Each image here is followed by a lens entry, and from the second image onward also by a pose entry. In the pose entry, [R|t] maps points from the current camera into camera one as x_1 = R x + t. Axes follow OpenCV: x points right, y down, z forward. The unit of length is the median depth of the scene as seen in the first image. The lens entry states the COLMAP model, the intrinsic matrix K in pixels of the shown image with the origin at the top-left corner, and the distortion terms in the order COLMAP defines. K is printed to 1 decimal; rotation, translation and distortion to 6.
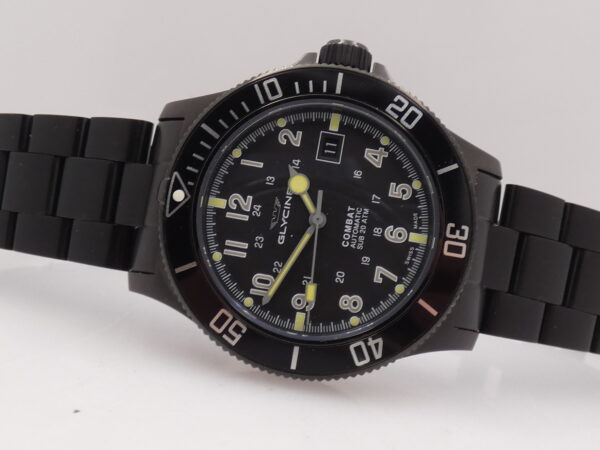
lens RADIAL K [[798.0, 0, 301.7], [0, 798.0, 226.4], [0, 0, 1]] dist [-0.018817, 0.000000]
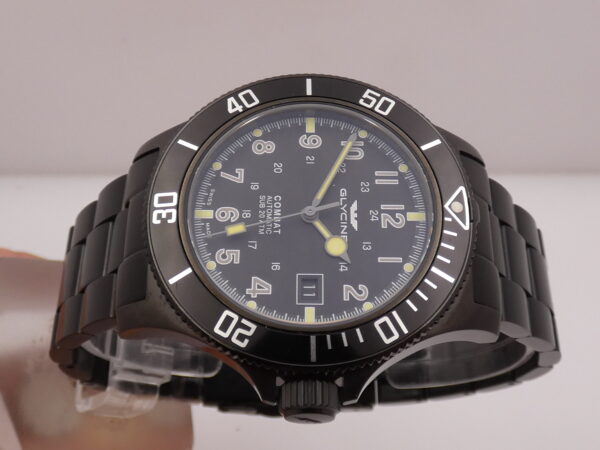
lens RADIAL K [[798.0, 0, 300.1], [0, 798.0, 225.6], [0, 0, 1]] dist [-0.018817, 0.000000]
pose [[-0.985618, 0.147210, -0.082986, 0.113352], [-0.168859, -0.838707, 0.517743, -0.513785], [0.006616, 0.524309, 0.851502, 0.188904]]
